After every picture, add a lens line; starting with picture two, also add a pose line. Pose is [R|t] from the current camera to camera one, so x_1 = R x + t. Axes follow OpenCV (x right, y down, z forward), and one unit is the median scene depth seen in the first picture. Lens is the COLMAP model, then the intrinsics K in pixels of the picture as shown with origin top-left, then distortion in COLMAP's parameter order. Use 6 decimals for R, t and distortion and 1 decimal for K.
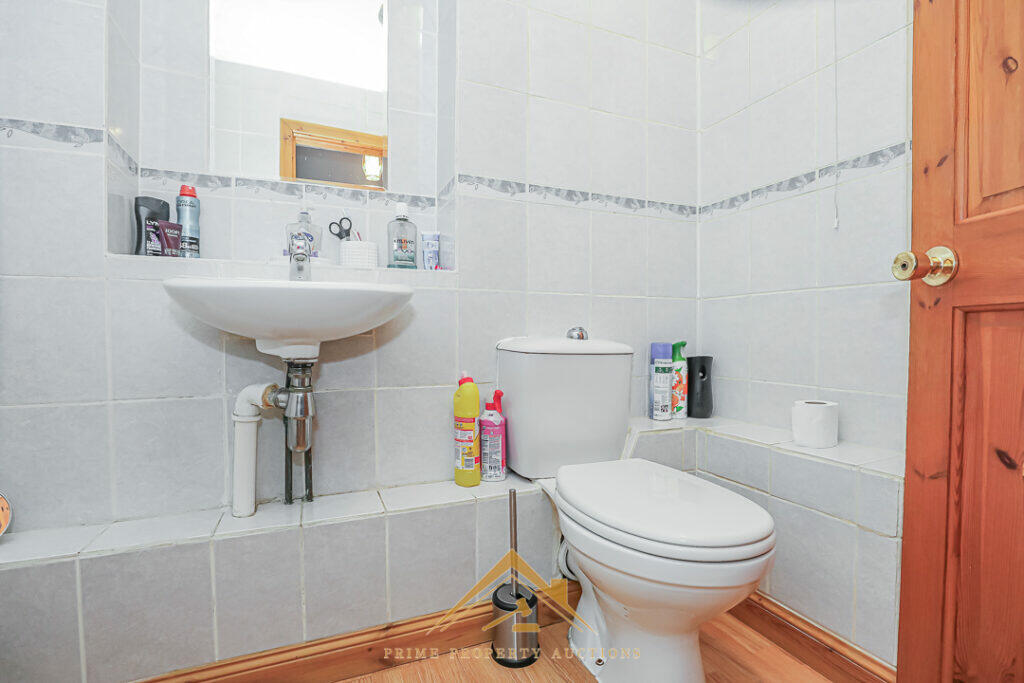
lens RADIAL K [[484.2, 0, 529.0], [0, 484.2, 327.9], [0, 0, 1]] dist [-0.043955, 0.014869]
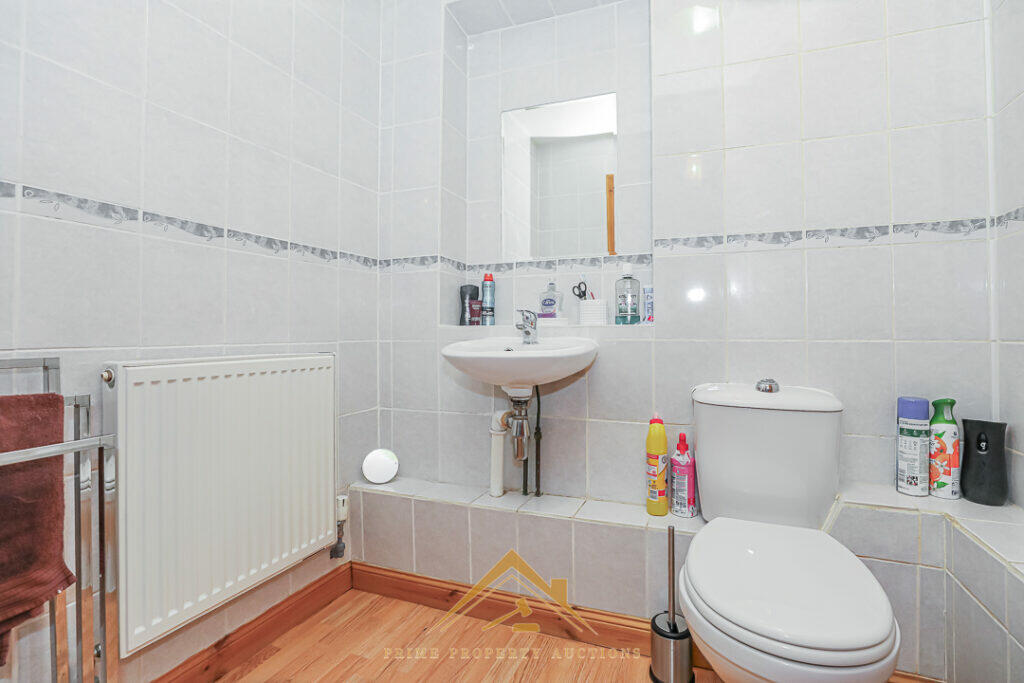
lens RADIAL K [[470.9, 0, 517.7], [0, 470.9, 320.5], [0, 0, 1]] dist [-0.025421, 0.000636]
pose [[0.714088, -0.027404, -0.699519, 0.421420], [0.005949, 0.999435, -0.033081, -0.095182], [0.700031, 0.019461, 0.713847, -0.028852]]
